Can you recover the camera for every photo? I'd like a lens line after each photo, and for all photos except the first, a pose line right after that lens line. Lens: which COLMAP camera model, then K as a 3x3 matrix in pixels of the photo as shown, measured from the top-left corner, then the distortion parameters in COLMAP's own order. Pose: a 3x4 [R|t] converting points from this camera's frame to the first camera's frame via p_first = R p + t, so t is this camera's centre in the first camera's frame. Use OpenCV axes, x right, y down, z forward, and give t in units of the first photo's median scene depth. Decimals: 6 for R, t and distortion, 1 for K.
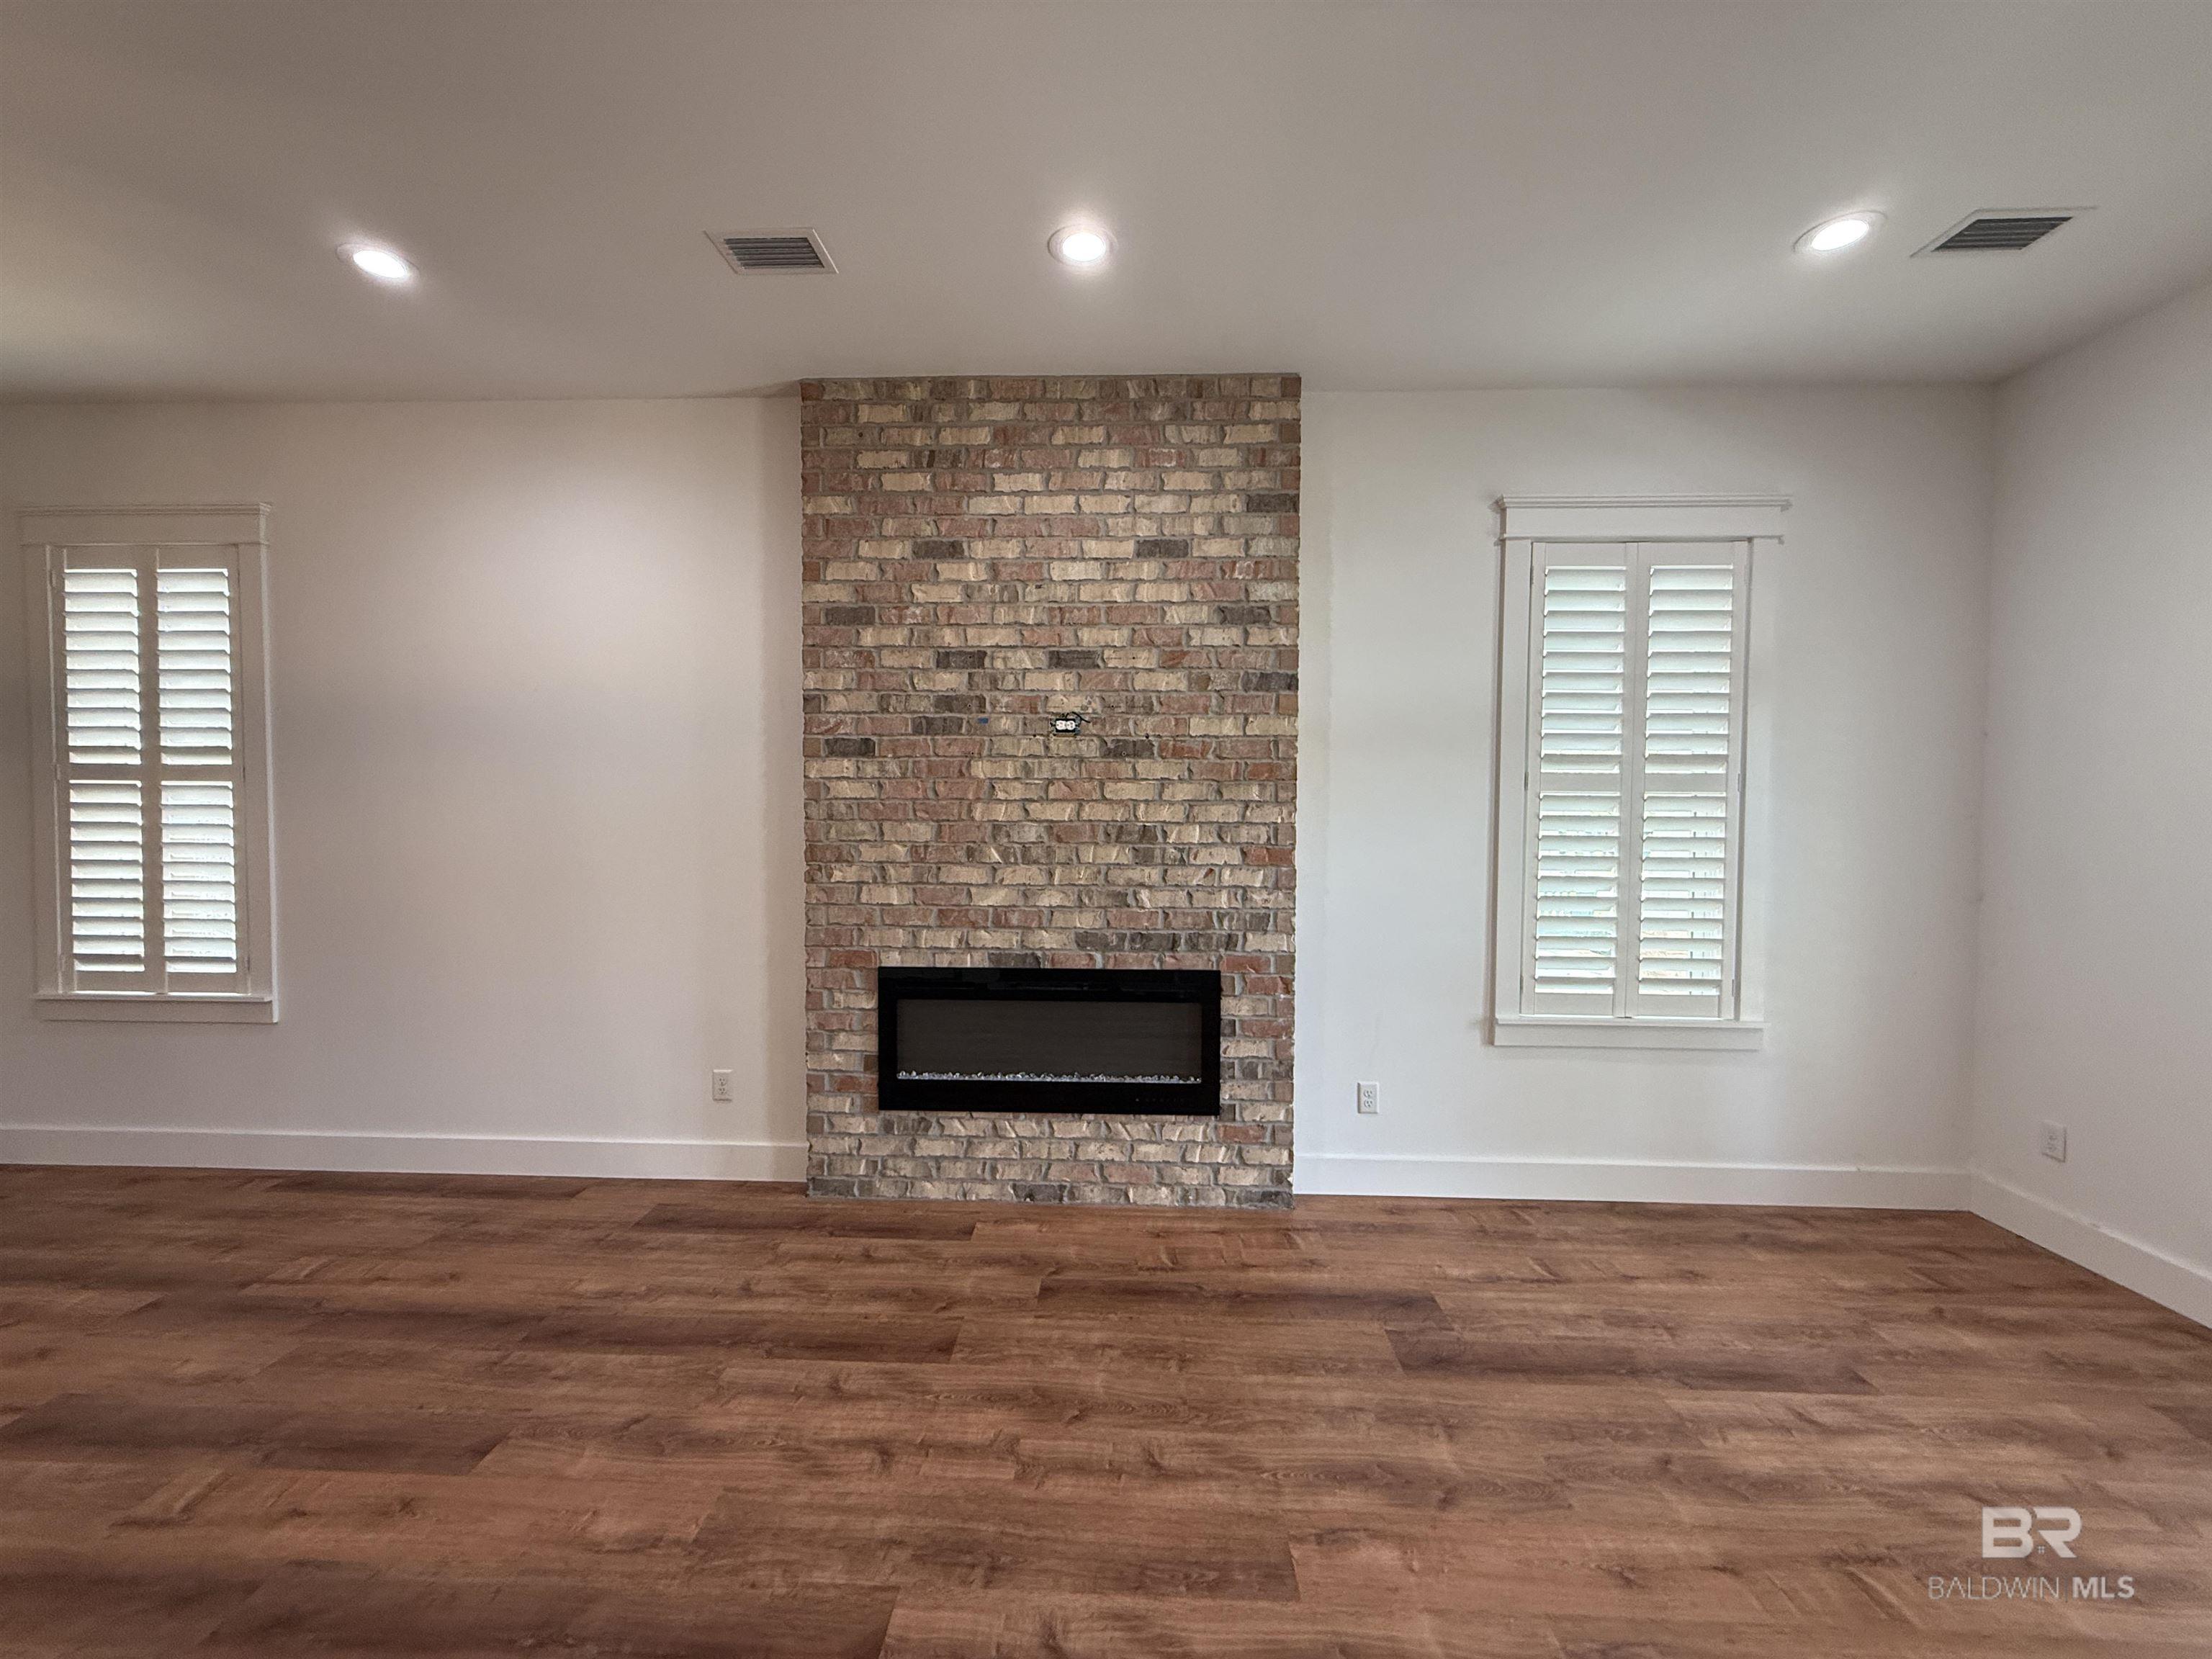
lens RADIAL K [[880.2, 0, 1097.2], [0, 880.2, 826.4], [0, 0, 1]] dist [-0.000523, 0.000333]
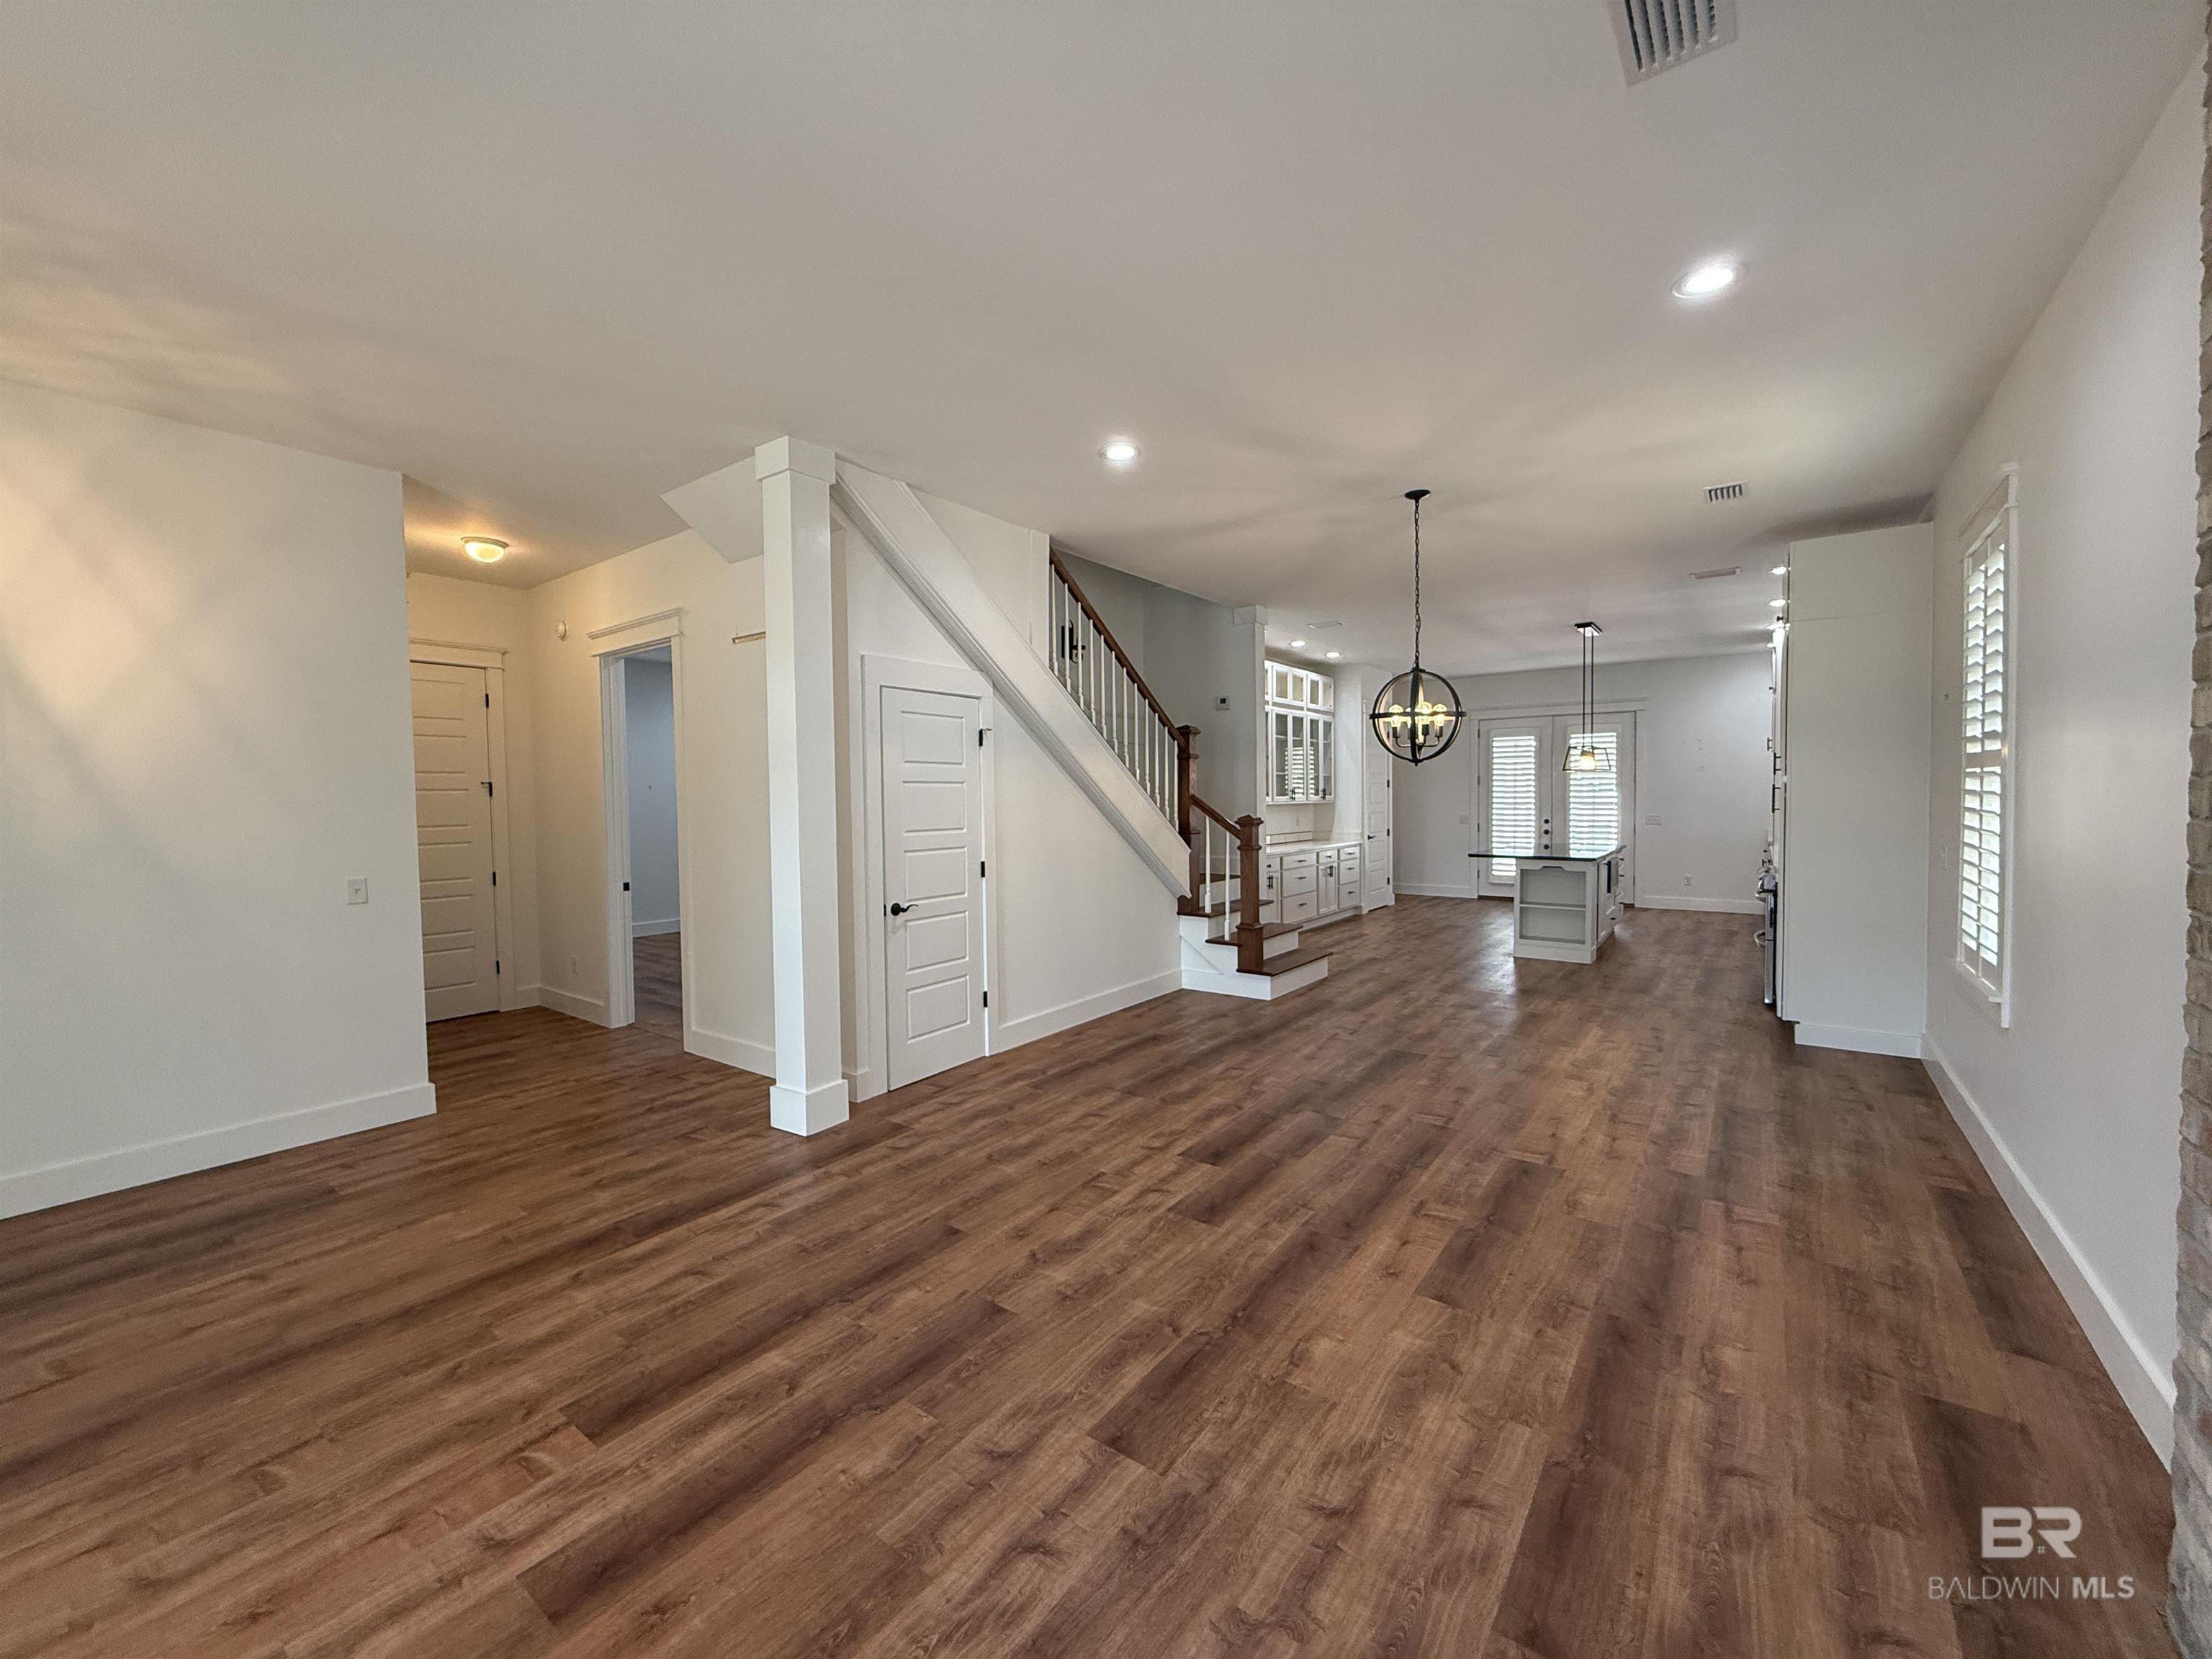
lens RADIAL K [[880.2, 0, 1097.2], [0, 880.2, 826.4], [0, 0, 1]] dist [-0.000523, 0.000333]
pose [[-0.569226, 0.028633, -0.821682, 0.383633], [-0.014651, 0.998881, 0.044958, -0.015501], [0.822050, 0.037630, -0.568170, 0.801435]]
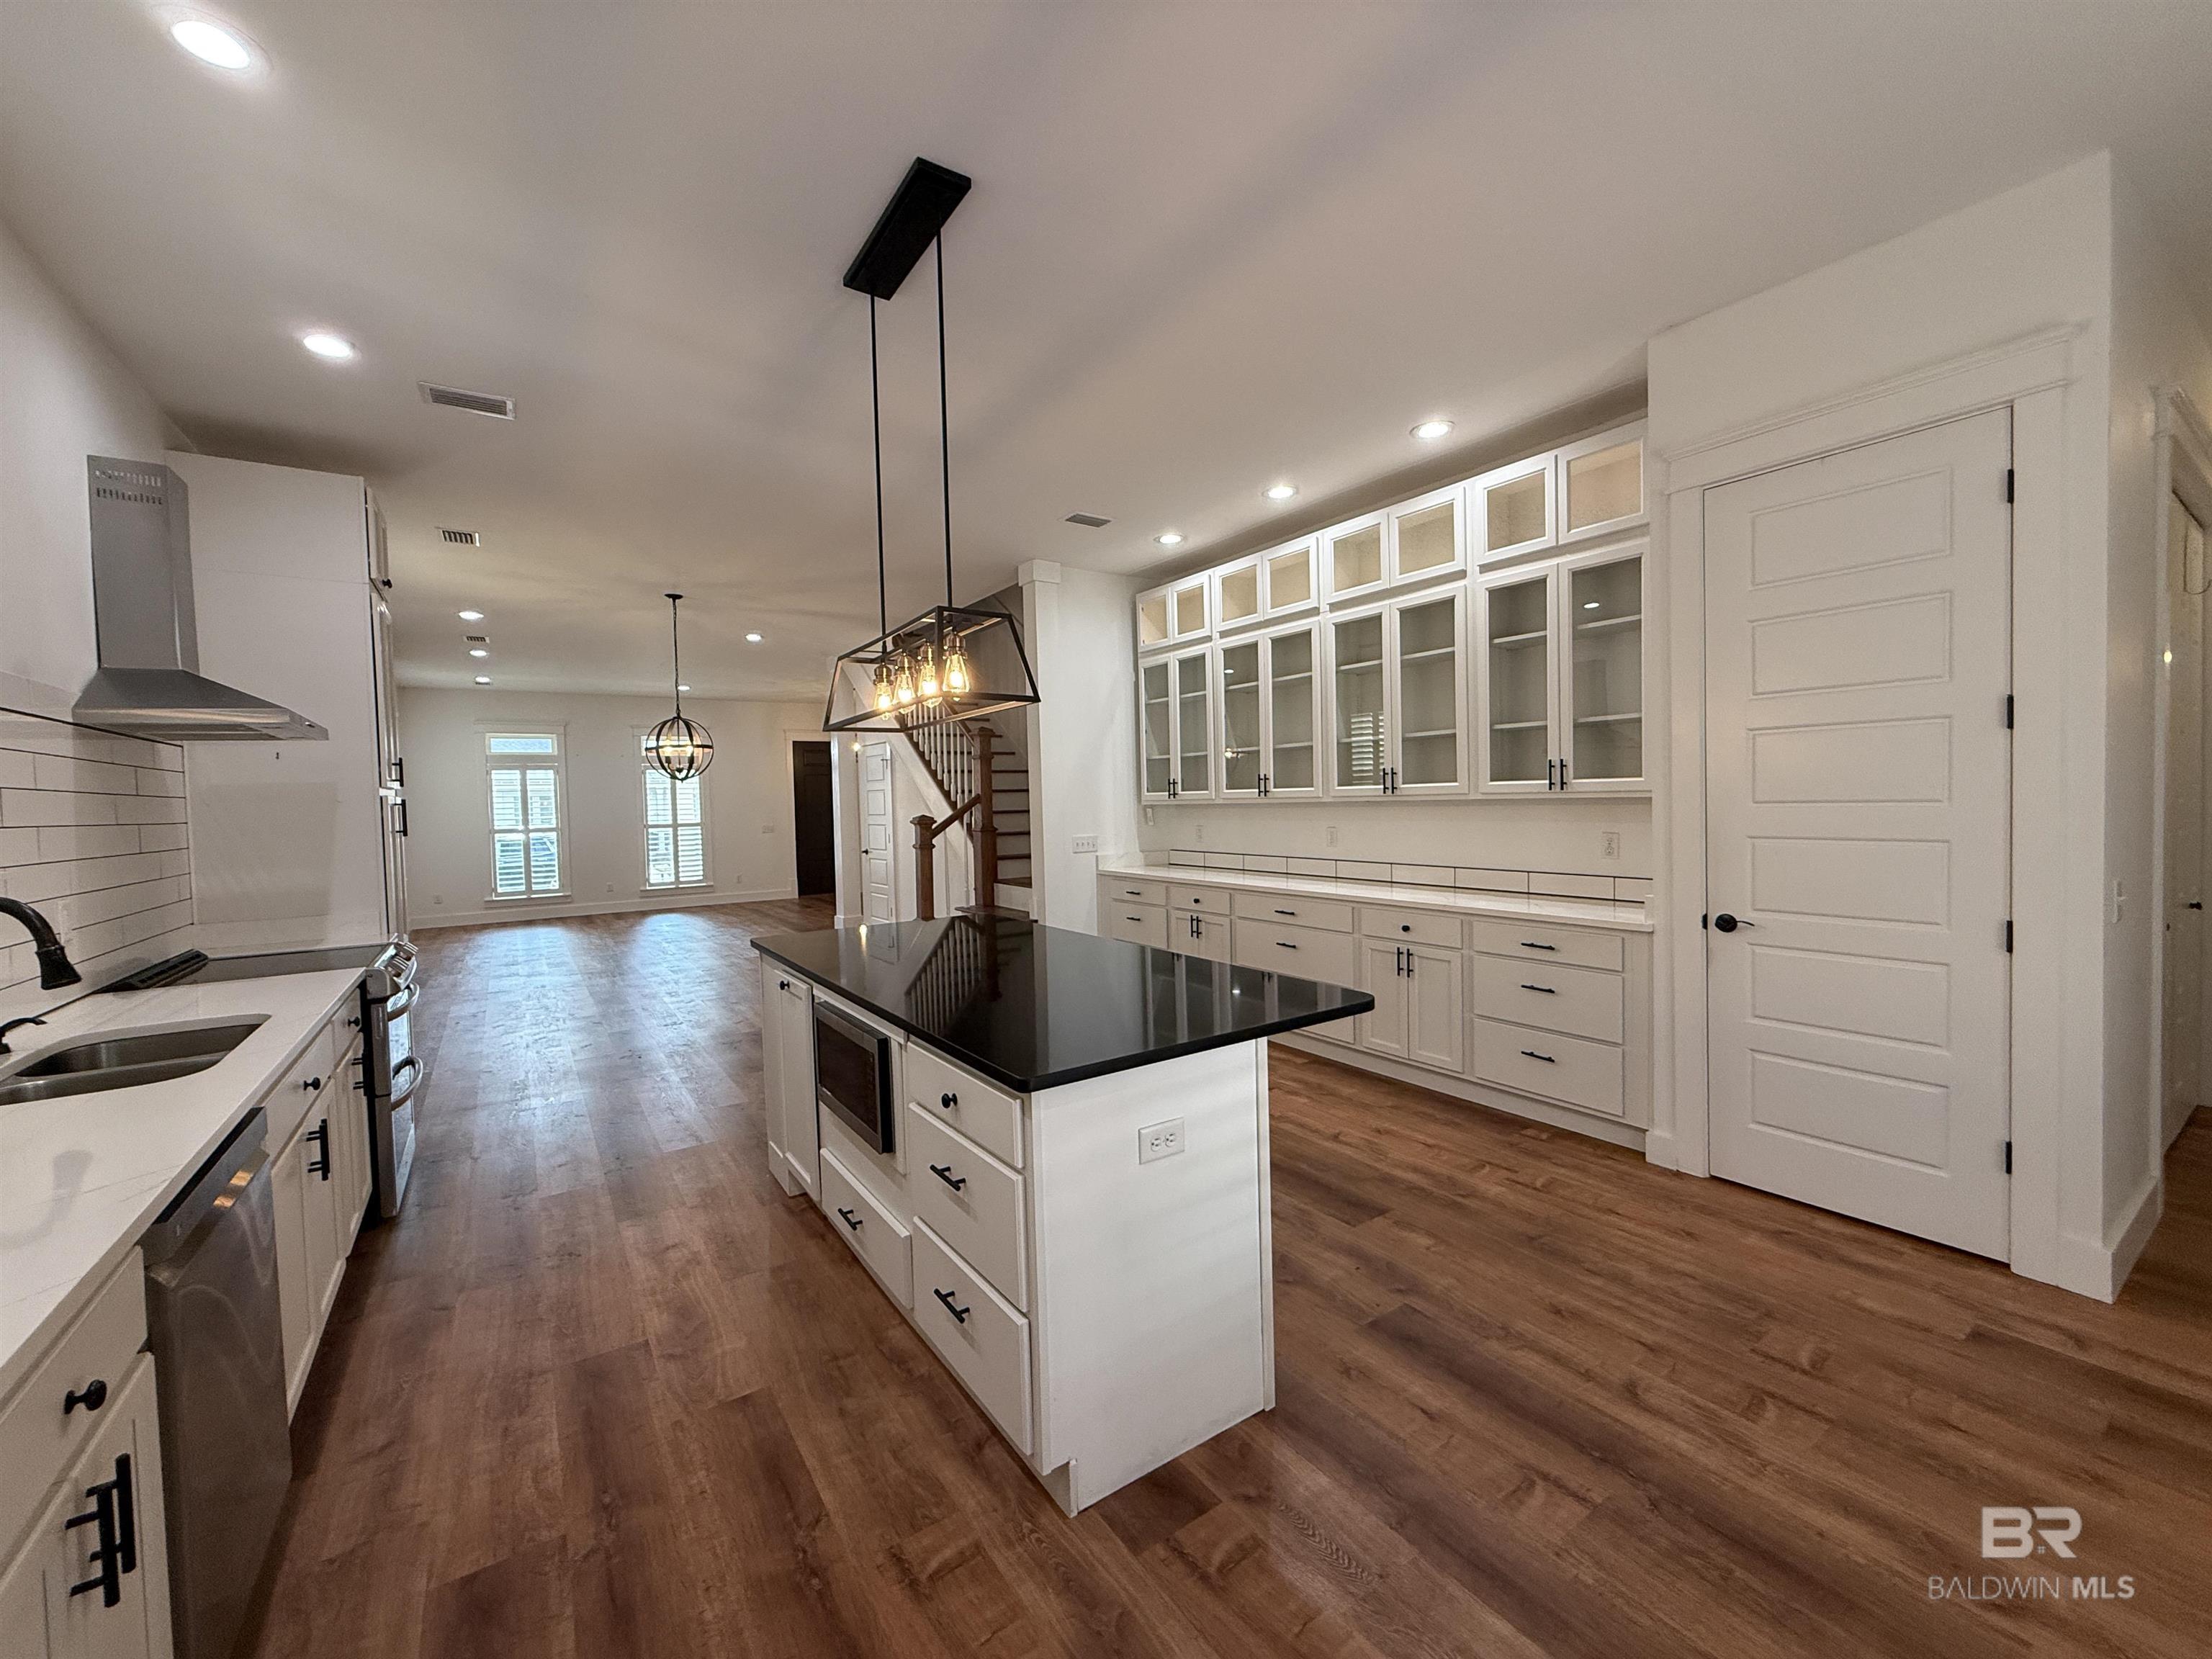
lens RADIAL K [[880.2, 0, 1097.2], [0, 880.2, 826.4], [0, 0, 1]] dist [-0.000523, 0.000333]
pose [[-0.589594, -0.017136, 0.807518, -3.328472], [0.045407, 0.997491, 0.054321, -0.025085], [-0.806422, 0.068694, -0.587337, 0.847580]]
